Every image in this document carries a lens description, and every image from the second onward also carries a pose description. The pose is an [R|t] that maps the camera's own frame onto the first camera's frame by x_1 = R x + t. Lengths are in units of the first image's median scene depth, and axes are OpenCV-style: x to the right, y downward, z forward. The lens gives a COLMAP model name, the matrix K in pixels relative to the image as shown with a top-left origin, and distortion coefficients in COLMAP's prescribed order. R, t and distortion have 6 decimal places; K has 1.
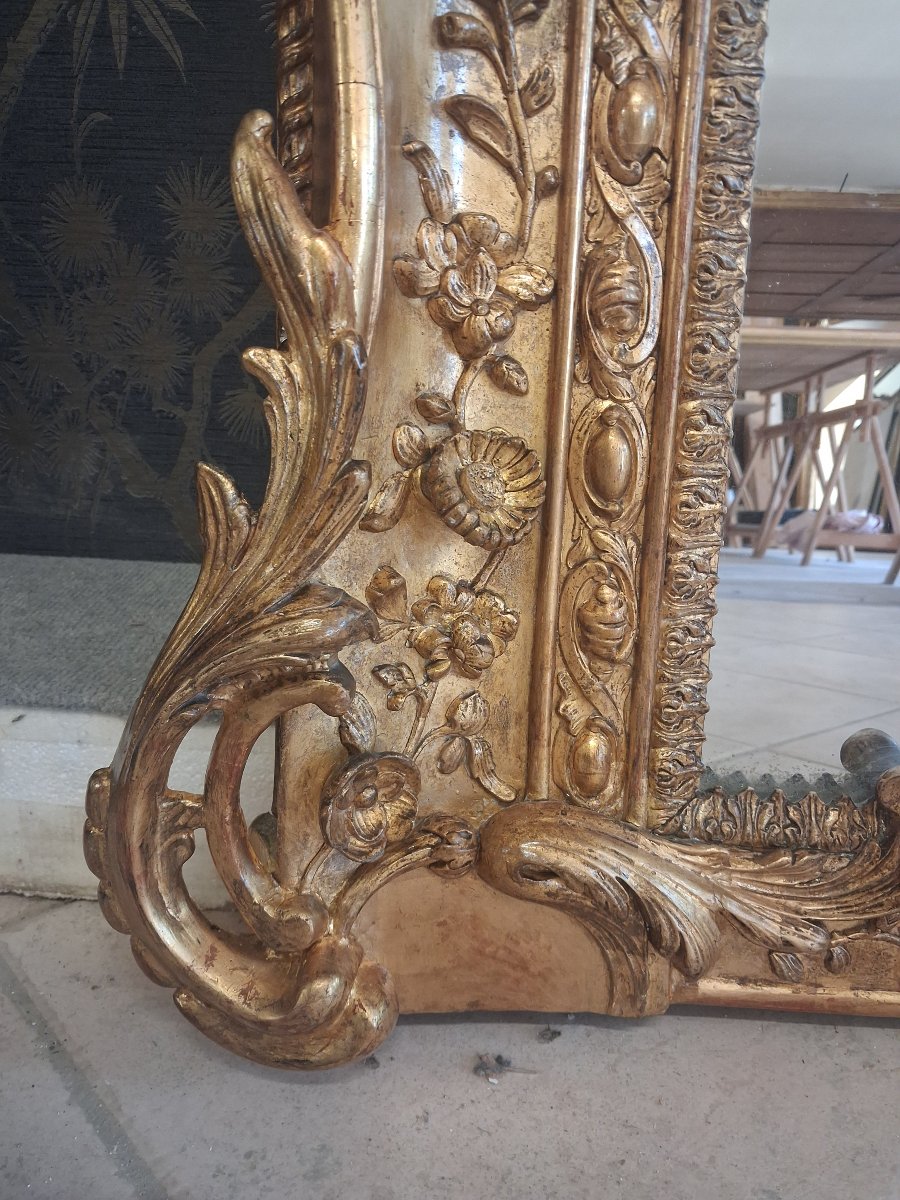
lens RADIAL K [[932.2, 0, 416.4], [0, 932.2, 591.8], [0, 0, 1]] dist [0.026716, -0.052633]
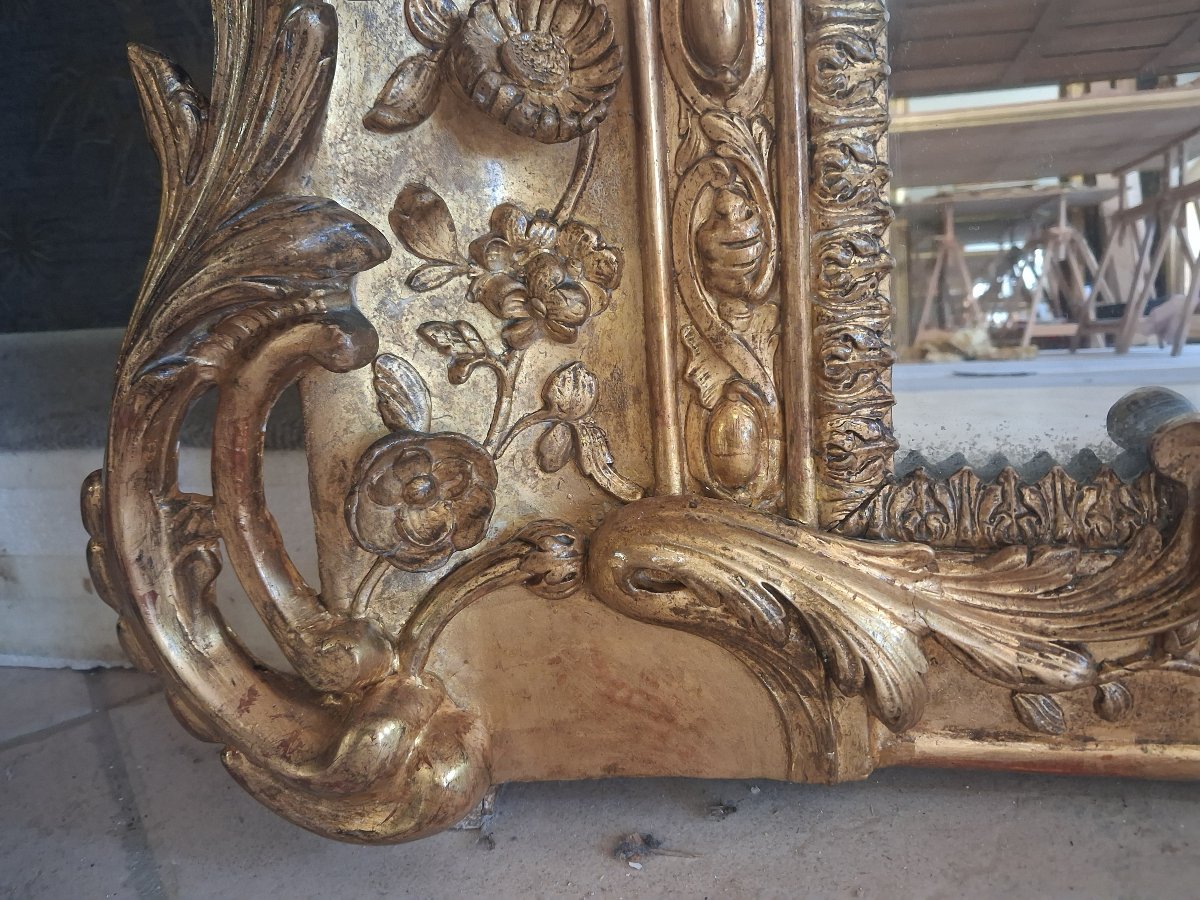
lens RADIAL K [[932.2, 0, 602.2], [0, 932.2, 451.1], [0, 0, 1]] dist [0.026716, -0.052633]
pose [[0.983409, -0.067629, -0.168326, 0.211535], [0.070064, 0.997506, 0.008565, 0.178965], [0.167326, -0.020216, 0.985694, 0.249282]]
